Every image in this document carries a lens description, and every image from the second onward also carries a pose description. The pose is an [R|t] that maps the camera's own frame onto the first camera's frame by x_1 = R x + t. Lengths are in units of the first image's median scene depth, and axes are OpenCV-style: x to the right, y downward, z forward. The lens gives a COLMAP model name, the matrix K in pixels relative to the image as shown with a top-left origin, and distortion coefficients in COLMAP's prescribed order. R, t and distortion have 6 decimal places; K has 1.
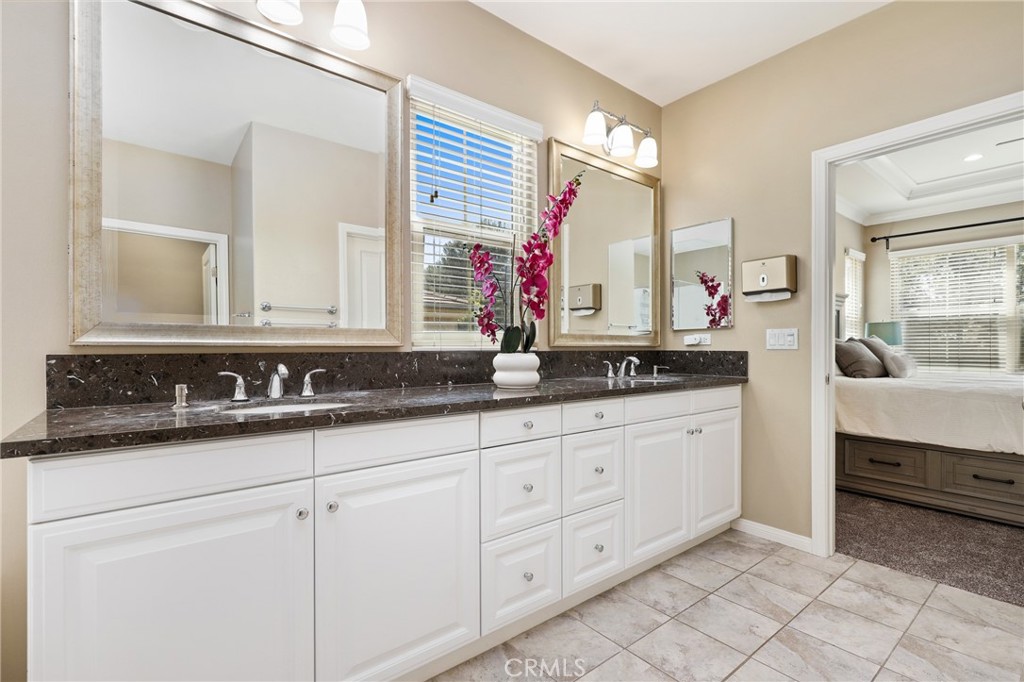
lens RADIAL K [[465.9, 0, 520.5], [0, 465.9, 336.2], [0, 0, 1]] dist [0.001086, 0.000224]
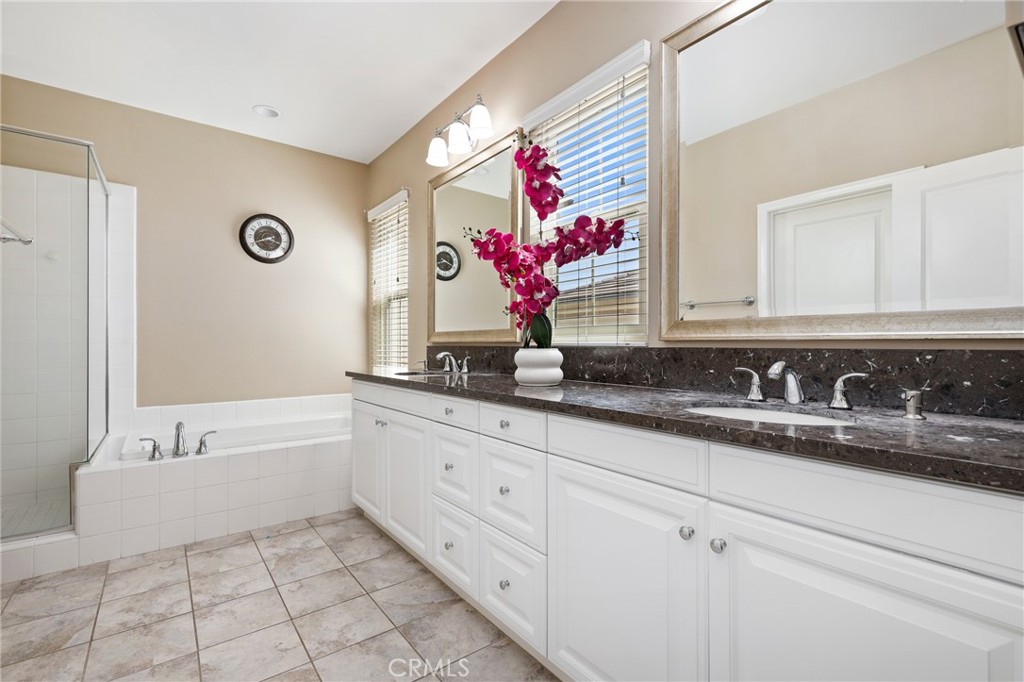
lens RADIAL K [[465.9, 0, 516.9], [0, 465.9, 349.7], [0, 0, 1]] dist [0.001086, 0.000224]
pose [[-0.038170, 0.001437, -0.999270, 0.938500], [0.018518, 0.999828, 0.000731, 0.038004], [0.999100, -0.018476, -0.038190, 1.008469]]
